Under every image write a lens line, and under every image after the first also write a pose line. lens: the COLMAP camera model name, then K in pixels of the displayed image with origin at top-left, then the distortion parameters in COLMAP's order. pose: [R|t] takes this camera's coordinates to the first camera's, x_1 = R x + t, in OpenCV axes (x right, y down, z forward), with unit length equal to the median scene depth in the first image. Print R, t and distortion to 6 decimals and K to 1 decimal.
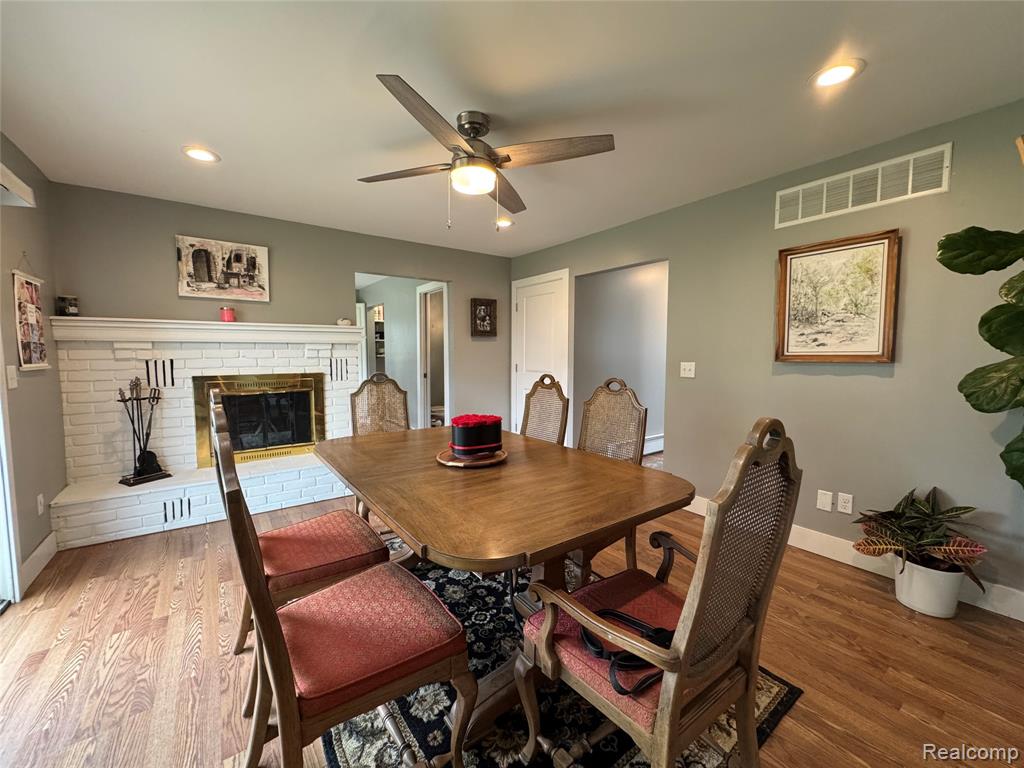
lens RADIAL K [[408.2, 0, 512.0], [0, 408.2, 384.0], [0, 0, 1]] dist [-0.013019, 0.003609]
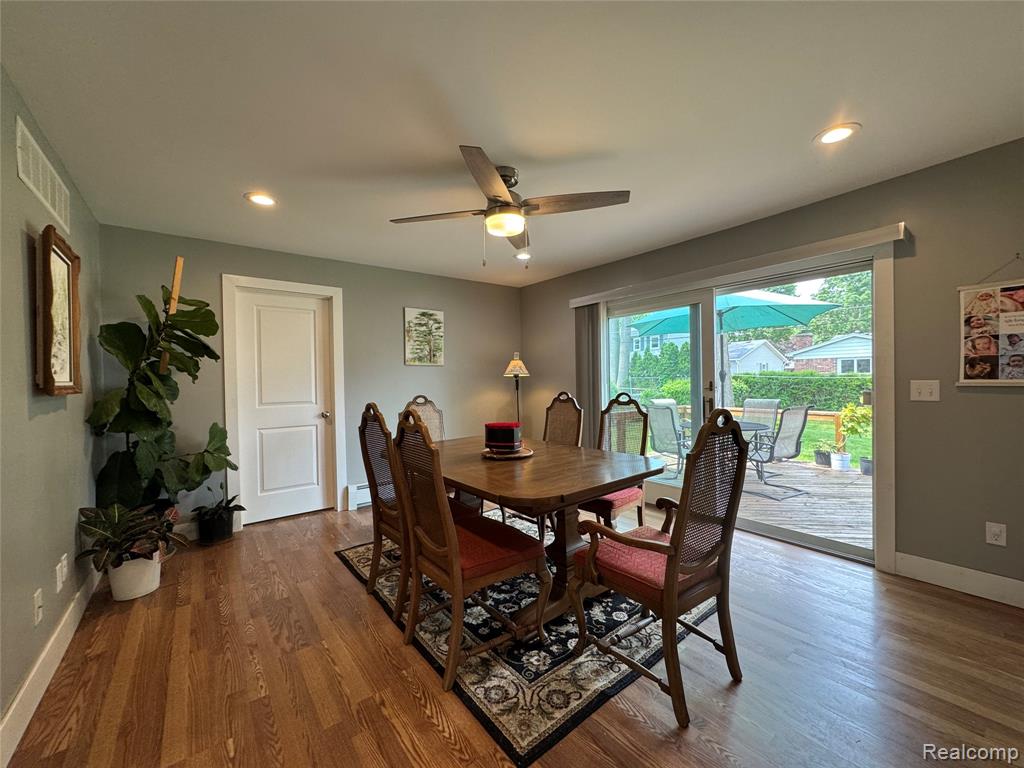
lens RADIAL K [[408.2, 0, 512.0], [0, 408.2, 384.0], [0, 0, 1]] dist [-0.013019, 0.003609]
pose [[-0.999222, 0.018892, -0.034612, -0.056161], [0.015844, 0.996141, 0.086323, -0.132618], [0.036109, 0.085708, -0.995666, 1.819157]]
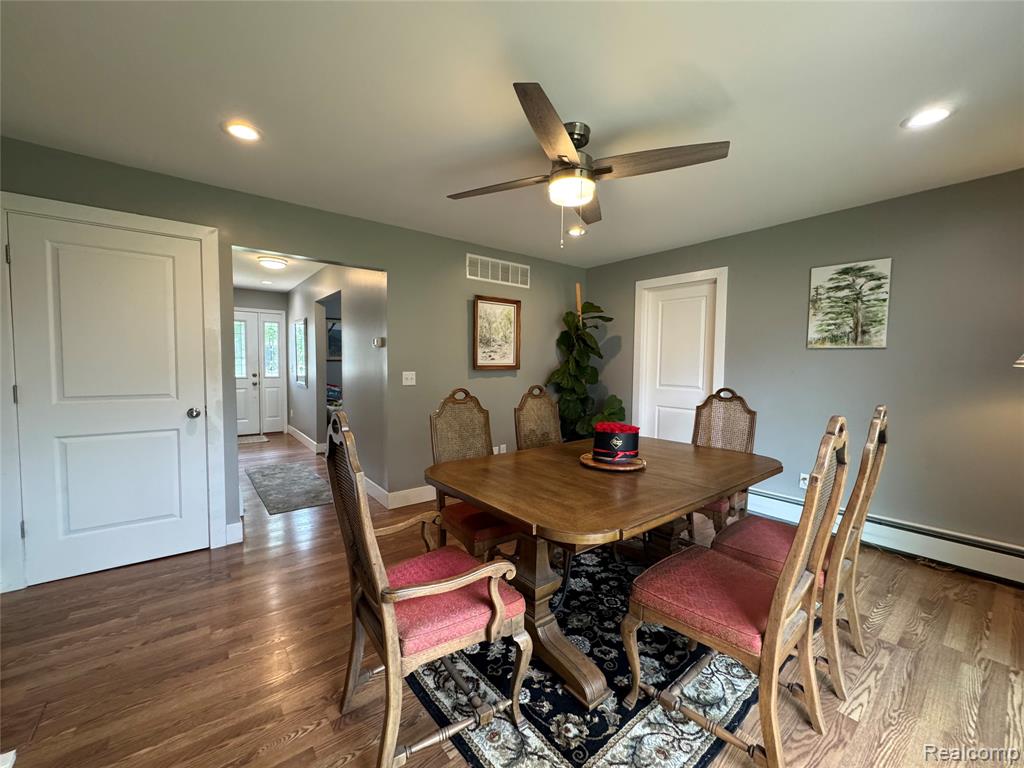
lens RADIAL K [[408.2, 0, 512.0], [0, 408.2, 384.0], [0, 0, 1]] dist [-0.013019, 0.003609]
pose [[-0.038205, -0.051995, 0.997916, -0.916648], [0.060863, 0.996670, 0.054260, -0.083493], [-0.997415, 0.062809, -0.034913, 1.011600]]
